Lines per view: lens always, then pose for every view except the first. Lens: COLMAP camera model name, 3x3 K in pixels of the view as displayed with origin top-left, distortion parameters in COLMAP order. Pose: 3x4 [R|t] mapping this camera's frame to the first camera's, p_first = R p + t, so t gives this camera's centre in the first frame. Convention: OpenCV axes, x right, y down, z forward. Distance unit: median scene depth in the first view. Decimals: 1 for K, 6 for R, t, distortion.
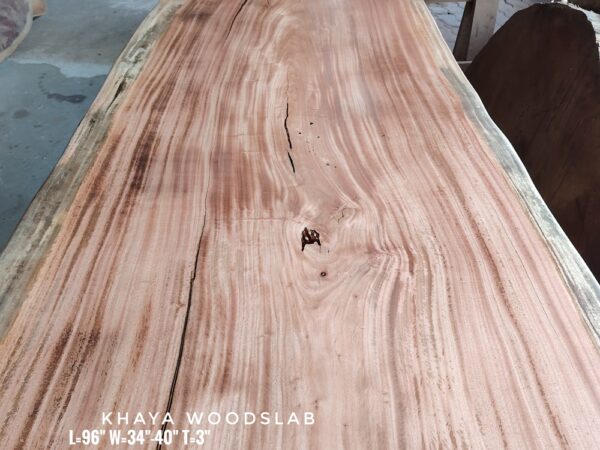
lens RADIAL K [[578.8, 0, 300.0], [0, 578.8, 225.0], [0, 0, 1]] dist [0.014363, -0.012580]
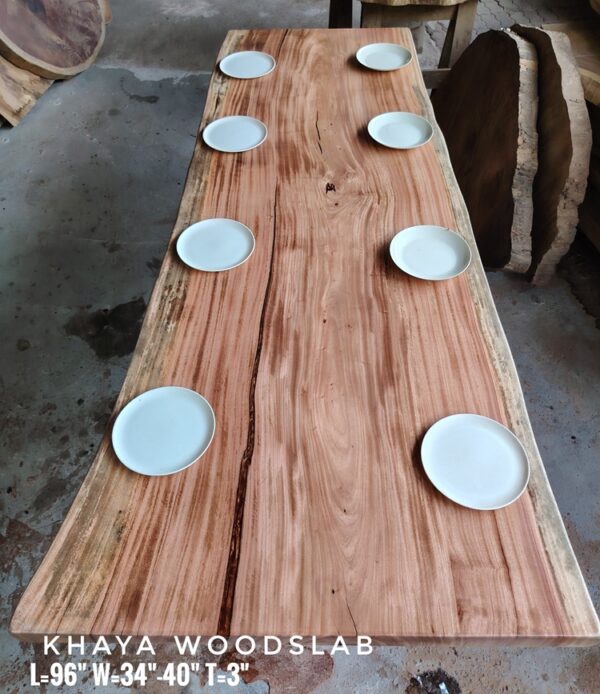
lens RADIAL K [[521.8, 0, 300.0], [0, 521.8, 347.0], [0, 0, 1]] dist [0.002117, -0.010792]
pose [[0.999540, 0.008220, -0.029191, -0.023567], [-0.000723, 0.968751, 0.248036, 0.085325], [0.030318, -0.247901, 0.968311, -0.701182]]
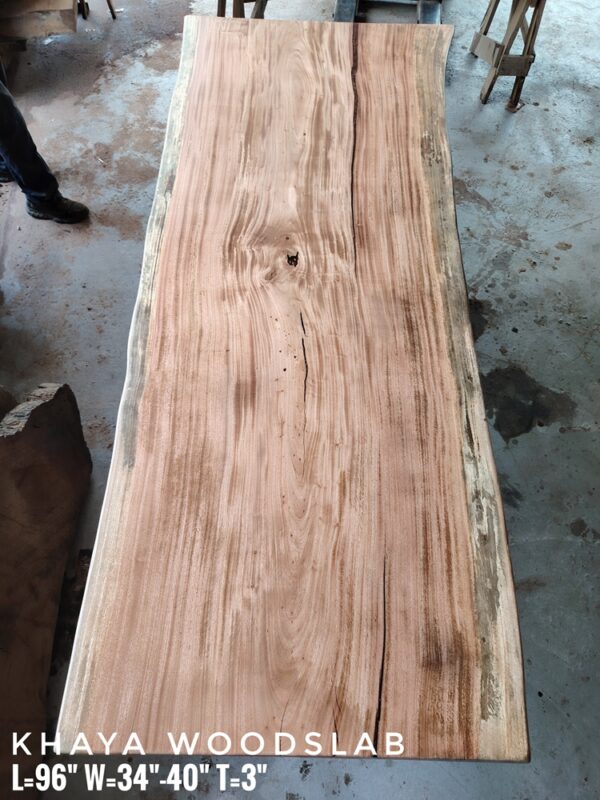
lens RADIAL K [[552.1, 0, 299.8], [0, 552.1, 417.4], [0, 0, 1]] dist [0.003758, -0.001889]
pose [[-0.998745, -0.045443, -0.021041, 0.007903], [-0.013645, -0.157316, 0.987454, -1.303124], [-0.048183, 0.986502, 0.156498, 0.925817]]
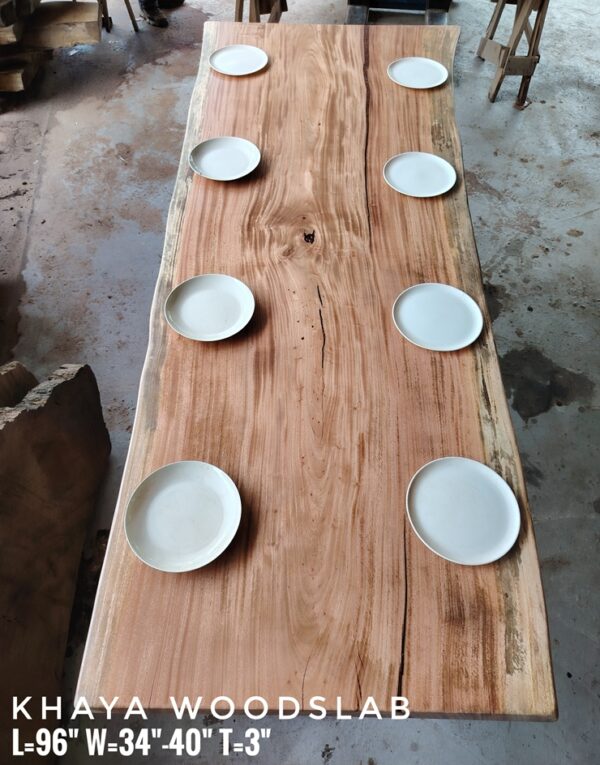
lens RADIAL K [[562.0, 0, 309.7], [0, 562.0, 384.0], [0, 0, 1]] dist [0.002946, 0.000440]
pose [[-0.999313, -0.036418, -0.006812, 0.009495], [-0.003749, -0.083531, 0.996498, -1.350268], [-0.036859, 0.995839, 0.083338, 1.003764]]
